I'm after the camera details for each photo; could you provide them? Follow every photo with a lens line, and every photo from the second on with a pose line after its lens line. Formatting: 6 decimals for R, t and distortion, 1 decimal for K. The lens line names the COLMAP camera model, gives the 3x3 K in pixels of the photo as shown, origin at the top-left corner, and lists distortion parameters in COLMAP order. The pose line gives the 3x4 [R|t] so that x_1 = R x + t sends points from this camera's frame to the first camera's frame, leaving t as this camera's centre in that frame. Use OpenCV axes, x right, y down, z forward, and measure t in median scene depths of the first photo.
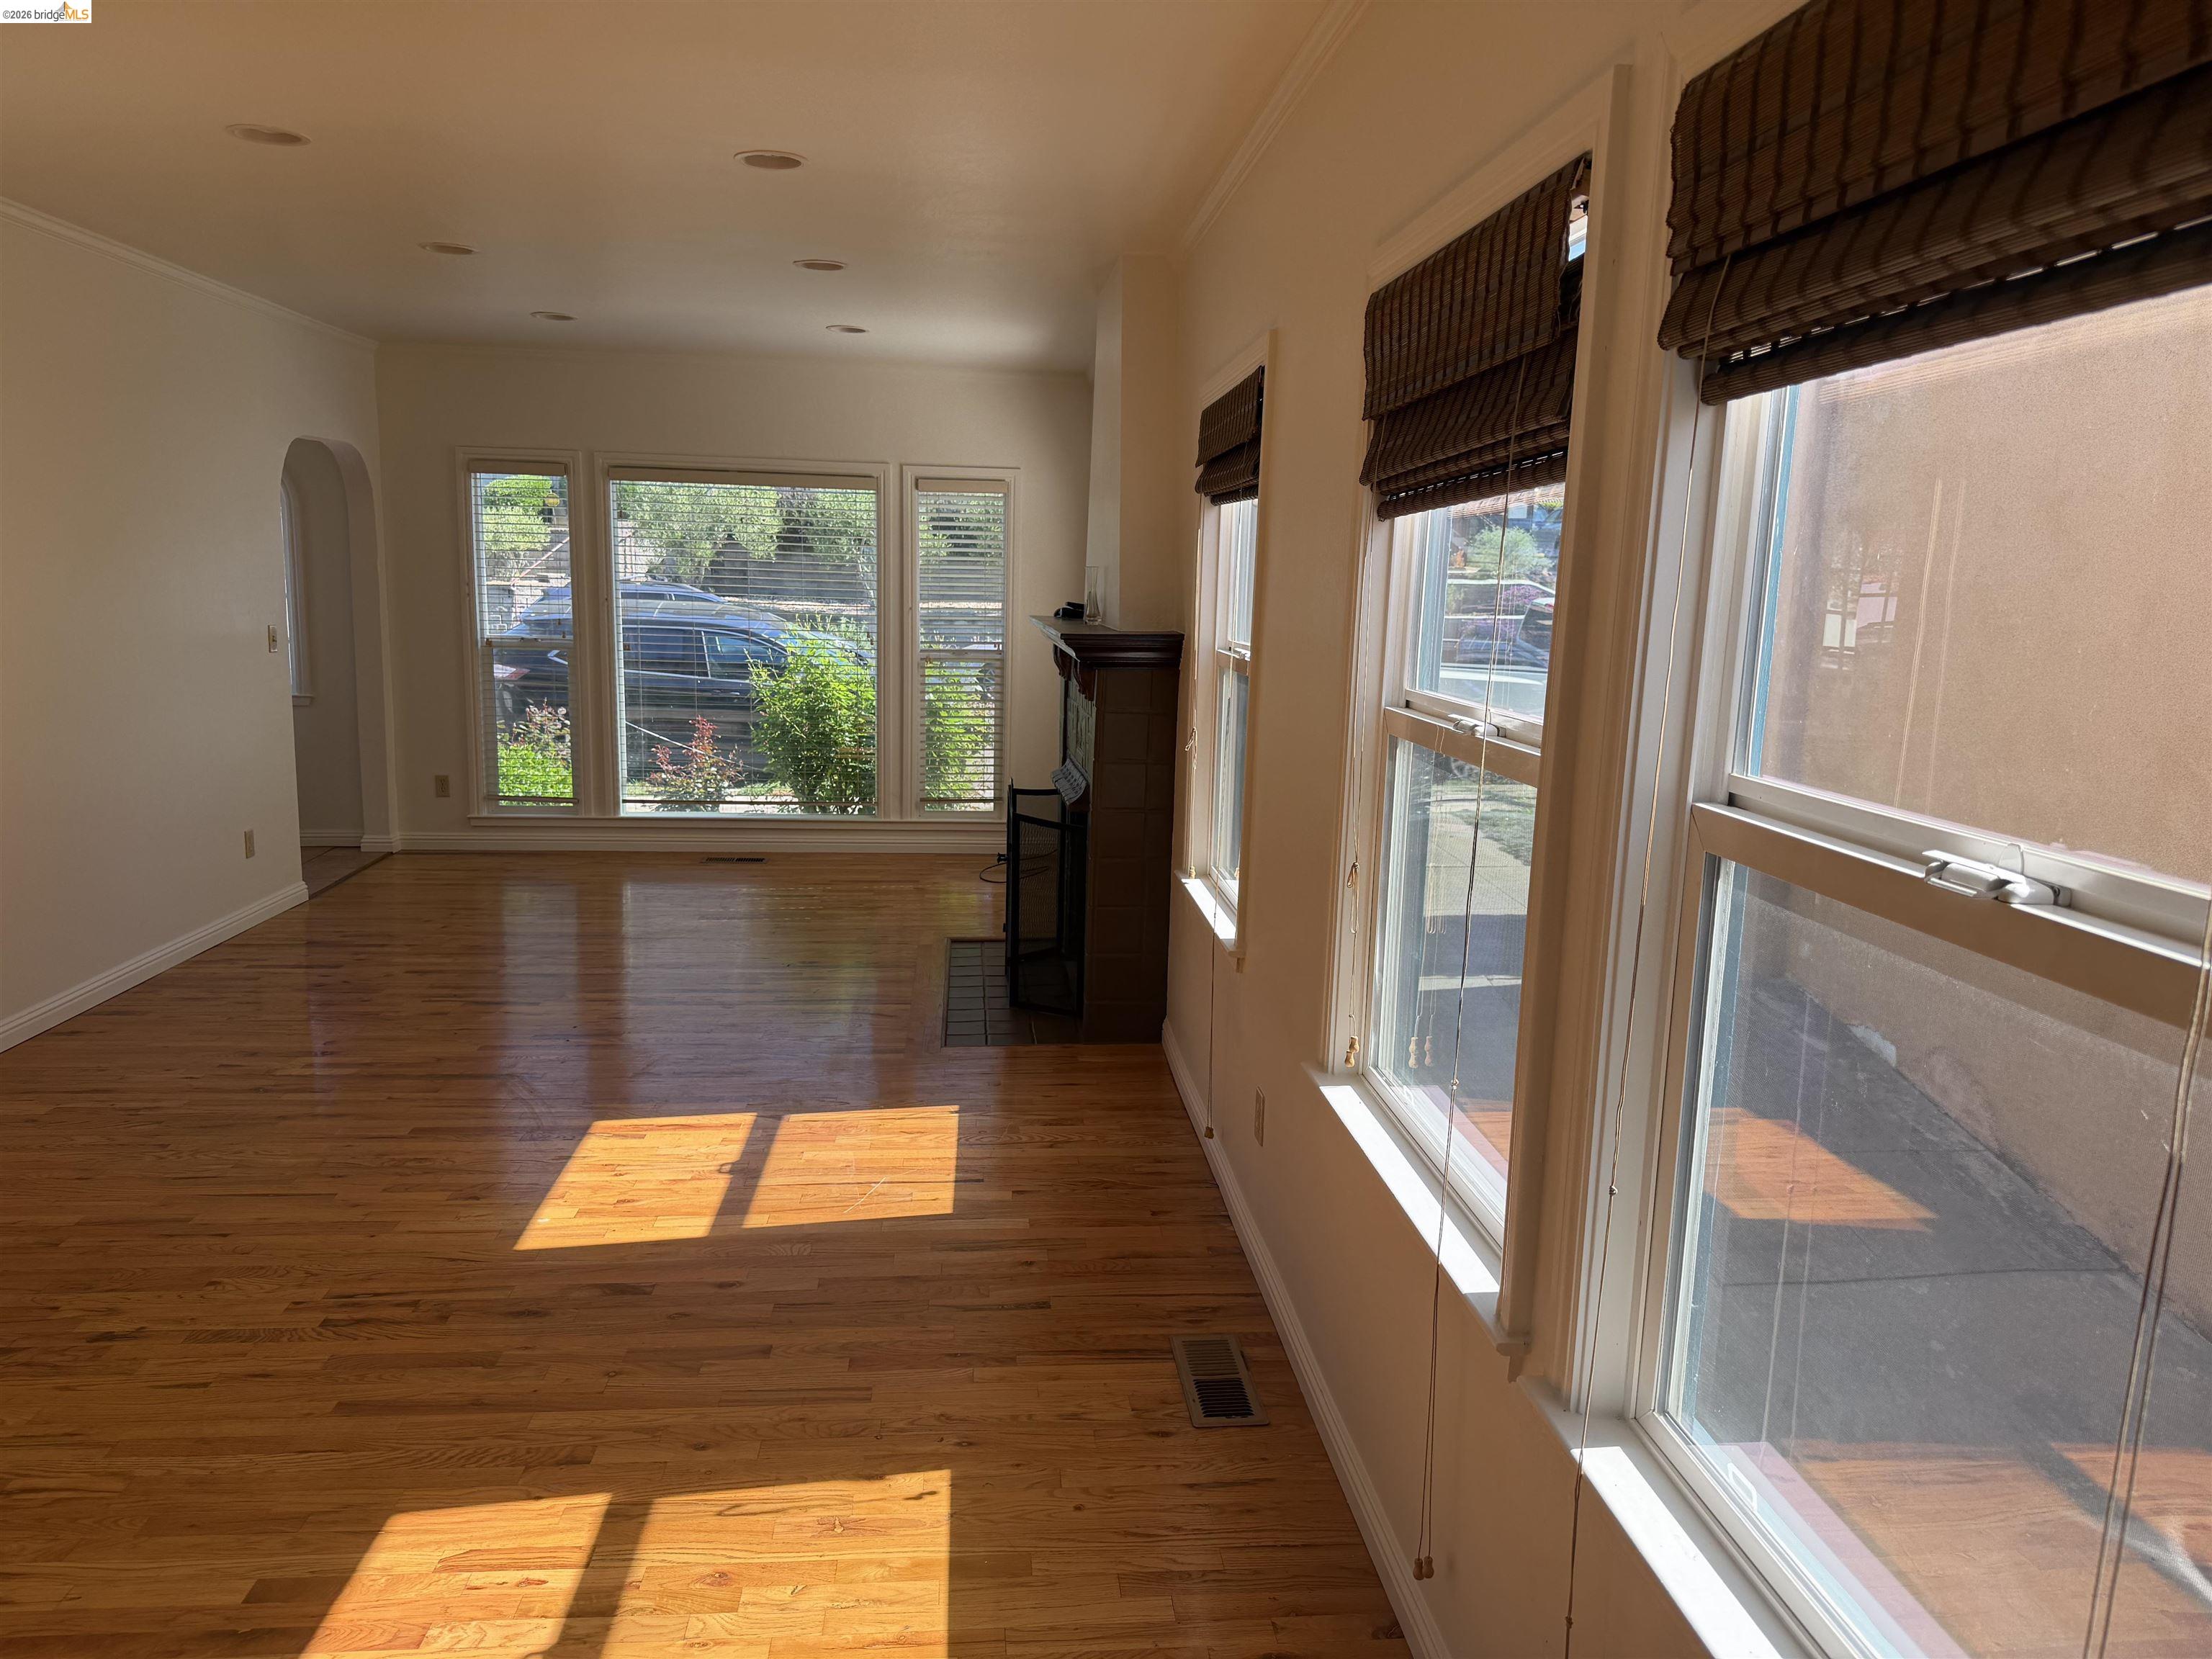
lens RADIAL K [[1541.1, 0, 1116.4], [0, 1541.1, 831.0], [0, 0, 1]] dist [0.024857, -0.054374]
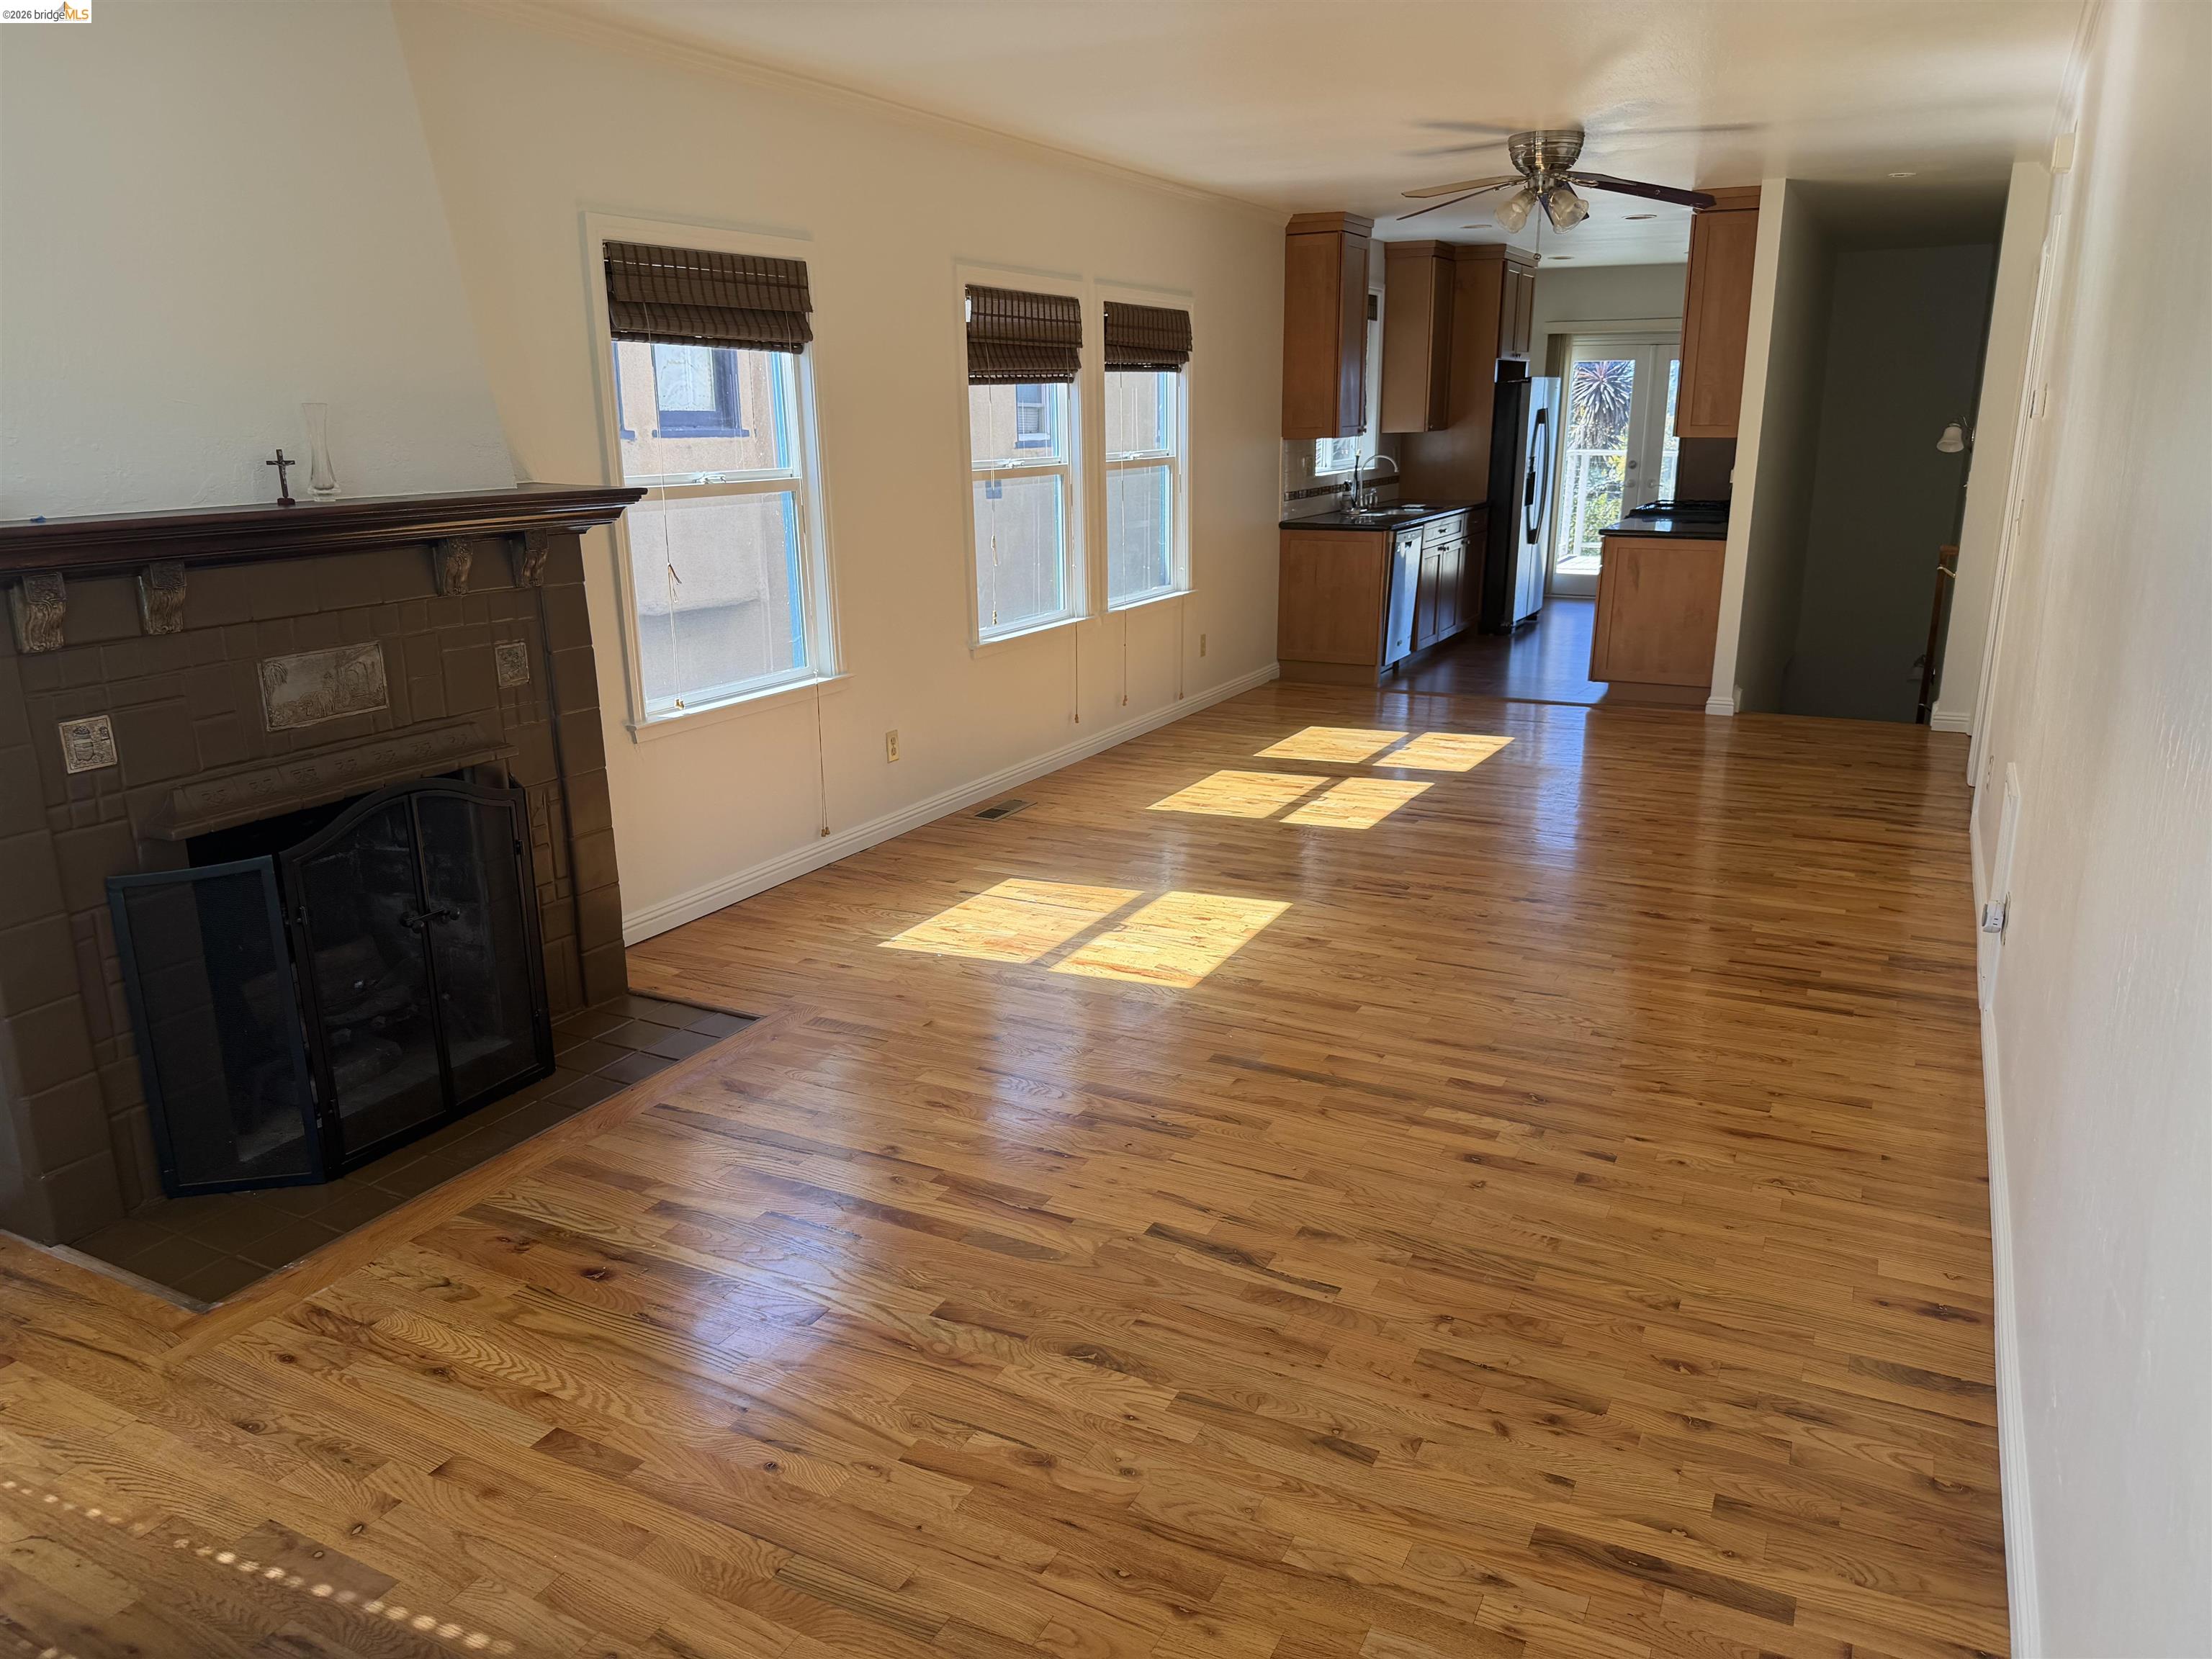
lens RADIAL K [[1541.1, 0, 1115.0], [0, 1541.1, 849.4], [0, 0, 1]] dist [0.024857, -0.054374]
pose [[-0.841626, -0.152345, 0.518129, -0.906670], [0.090319, 0.906172, 0.413152, -0.352419], [-0.532455, 0.394516, -0.748898, 1.968549]]
